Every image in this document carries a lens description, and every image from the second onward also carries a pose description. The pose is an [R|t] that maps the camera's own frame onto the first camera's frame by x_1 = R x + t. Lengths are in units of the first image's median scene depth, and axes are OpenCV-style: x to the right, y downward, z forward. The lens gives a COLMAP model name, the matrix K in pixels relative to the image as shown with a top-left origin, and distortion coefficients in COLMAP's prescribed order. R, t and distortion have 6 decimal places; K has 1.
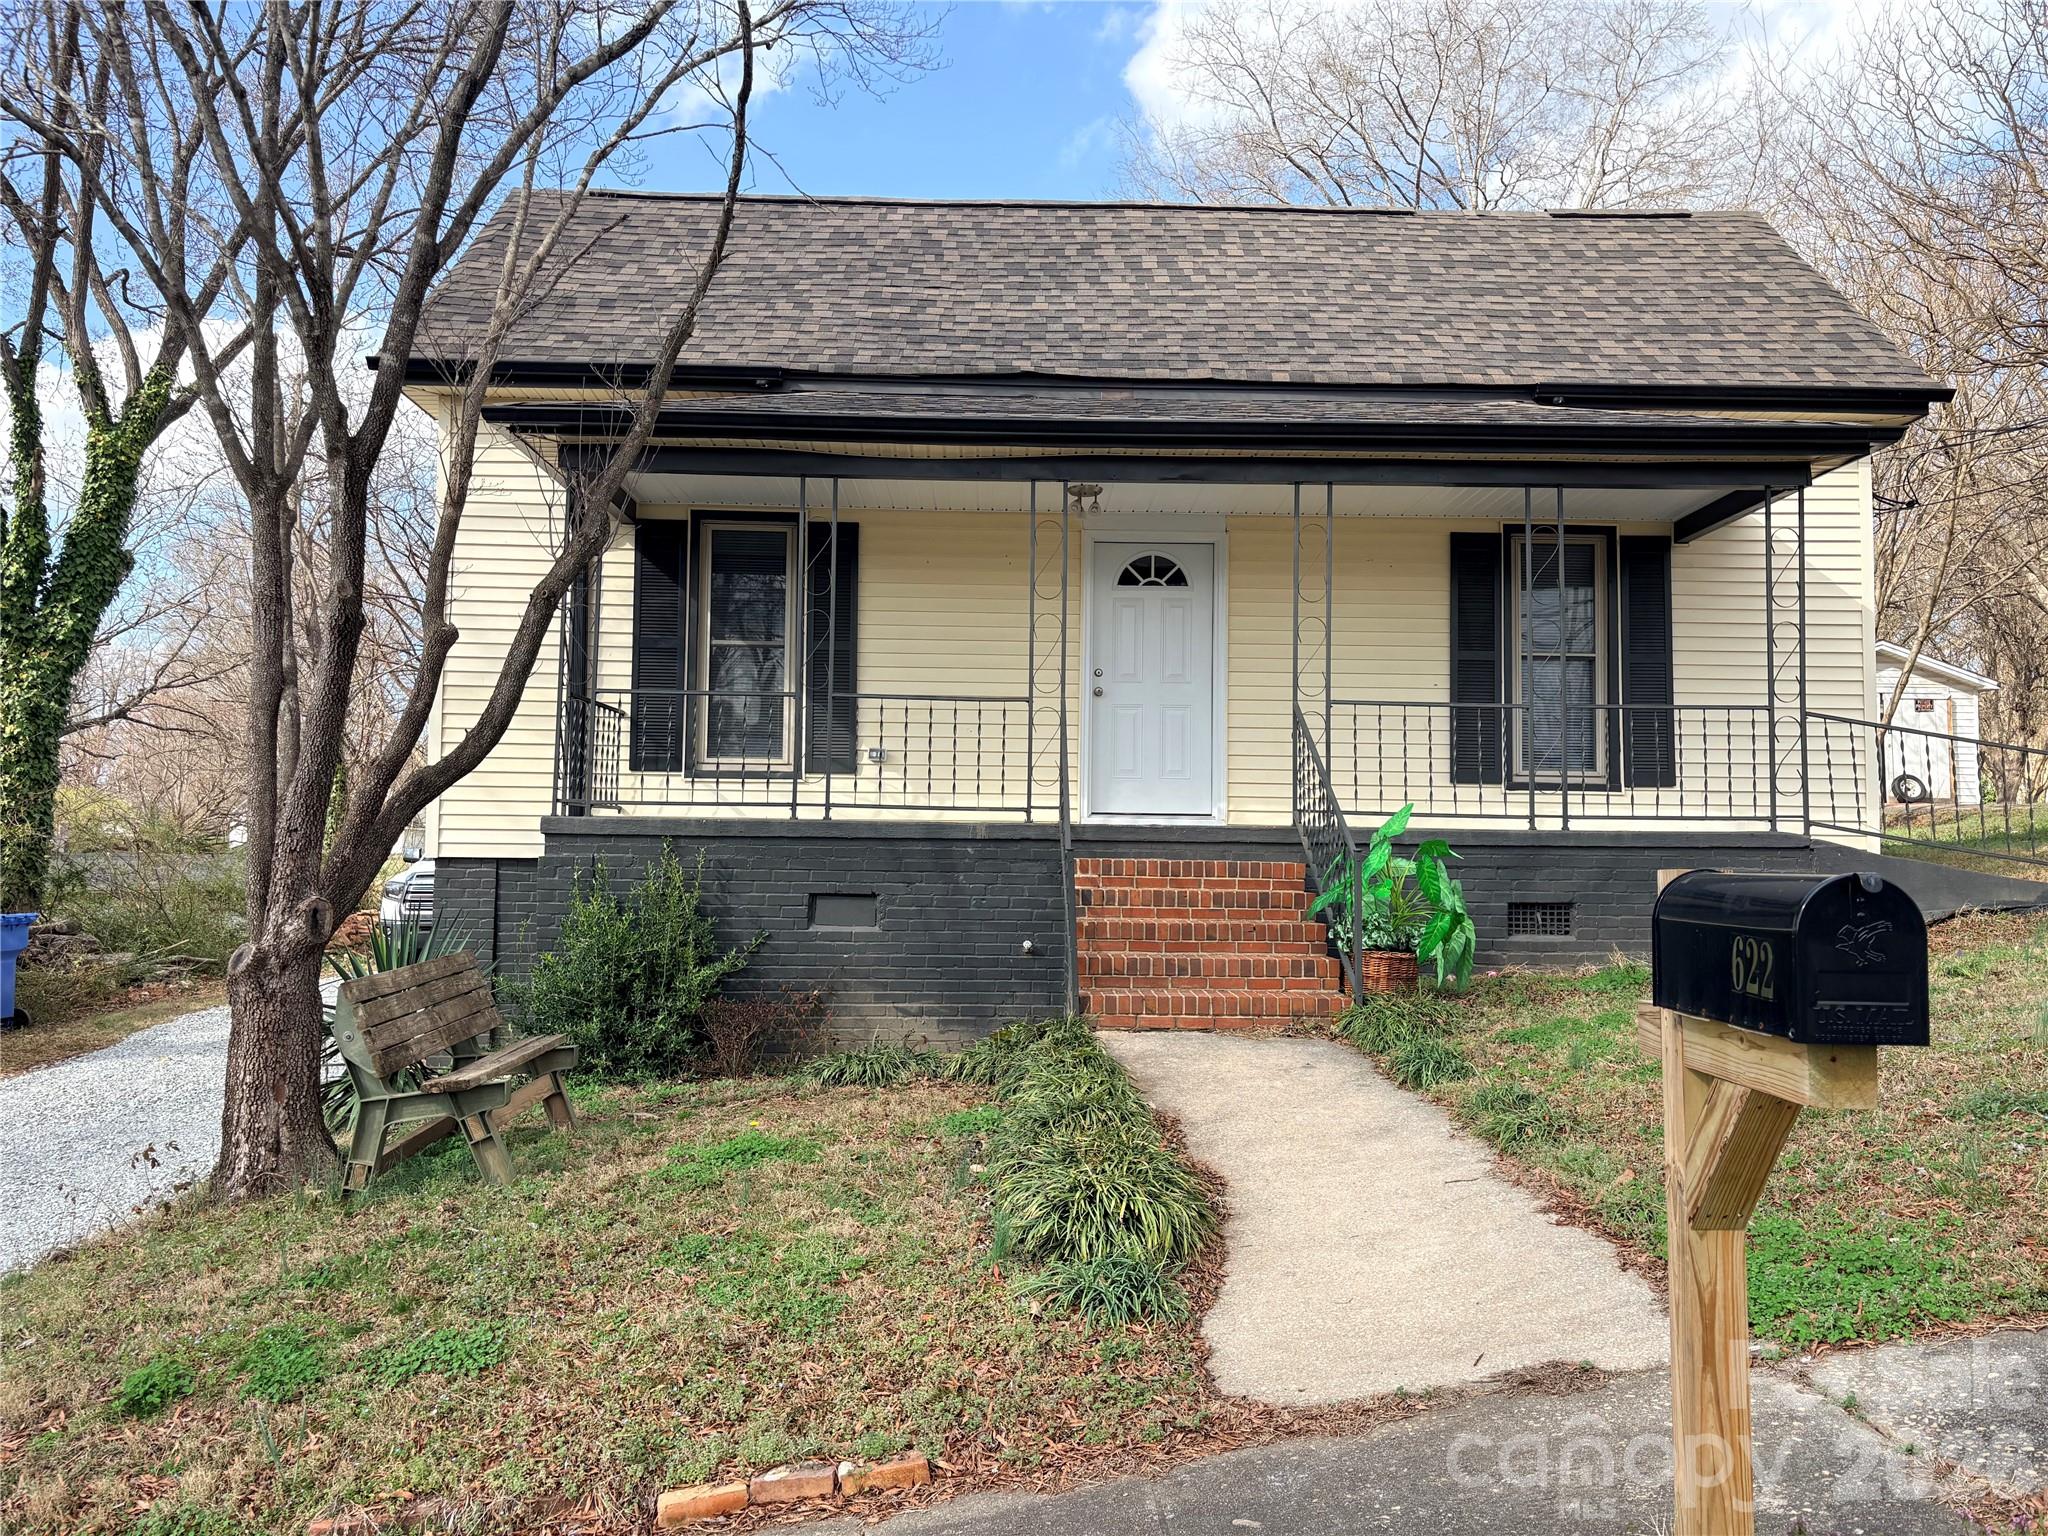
lens RADIAL K [[1511.0, 0, 1027.4], [0, 1511.0, 775.5], [0, 0, 1]] dist [0.041067, -0.047308]
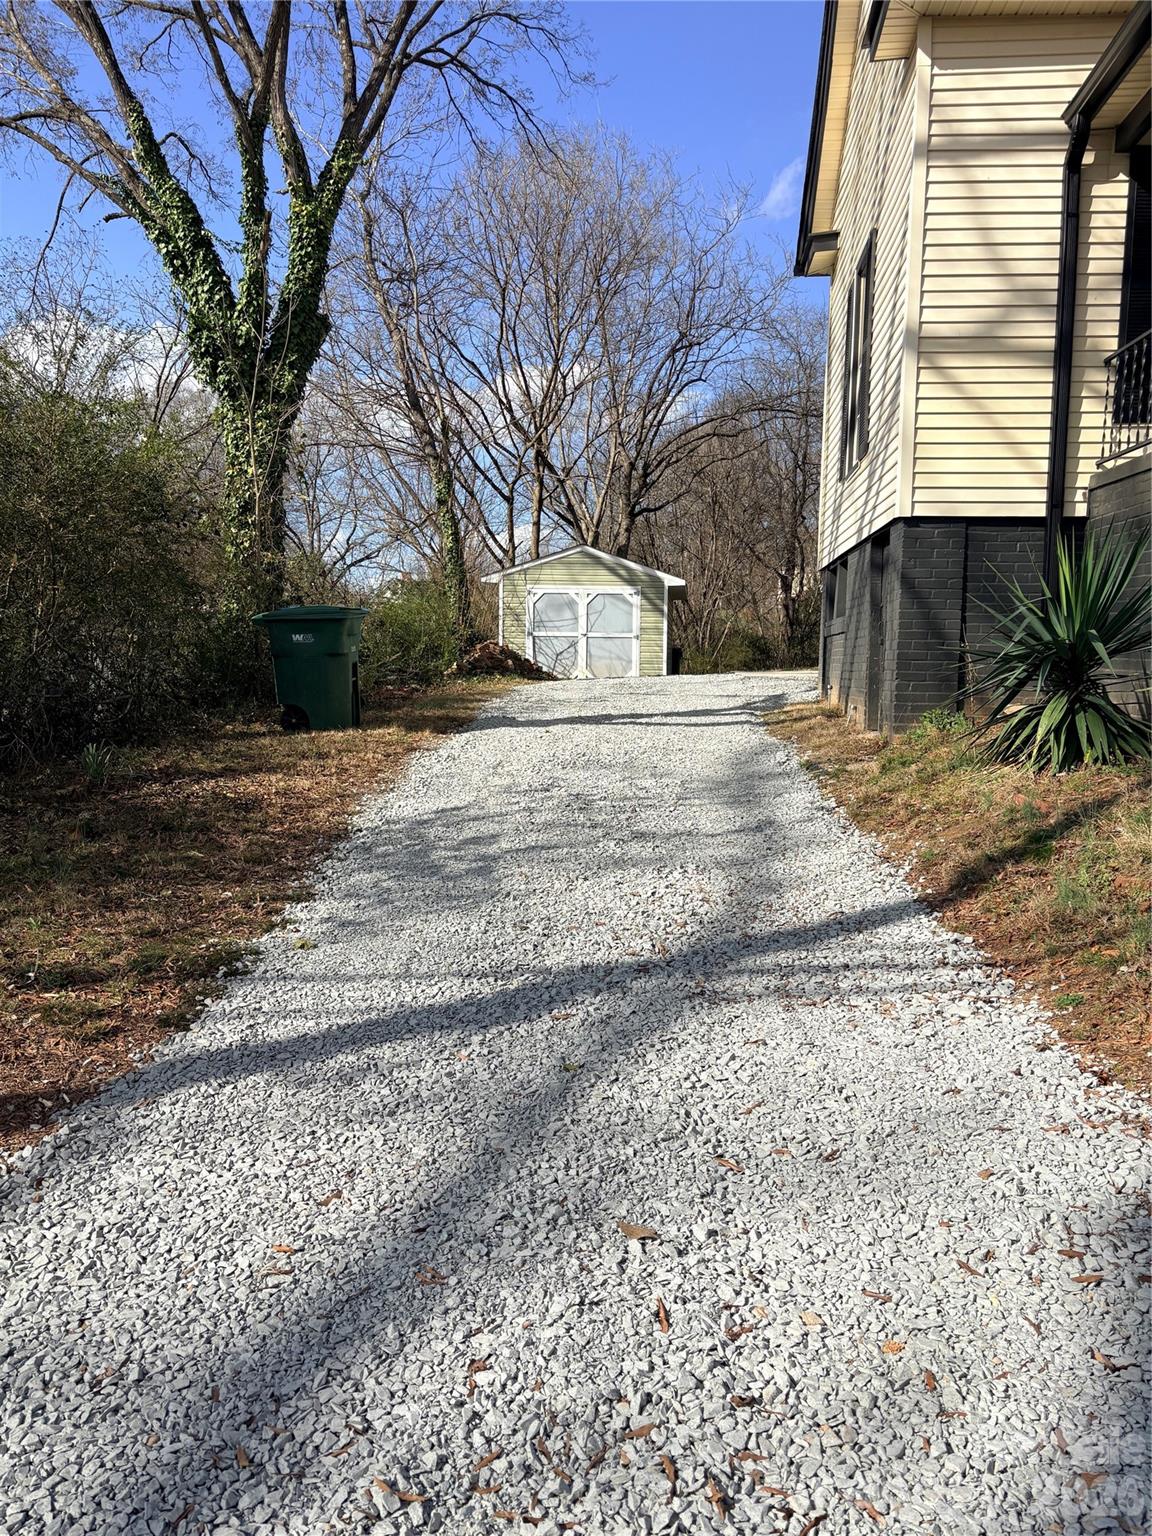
lens RADIAL K [[1133.2, 0, 577.2], [0, 1133.2, 770.9], [0, 0, 1]] dist [0.041067, -0.047308]
pose [[0.993900, 0.016344, -0.109068, -0.611671], [0.000561, 0.988196, 0.153192, 0.122536], [0.110284, -0.152319, 0.982159, 0.250902]]
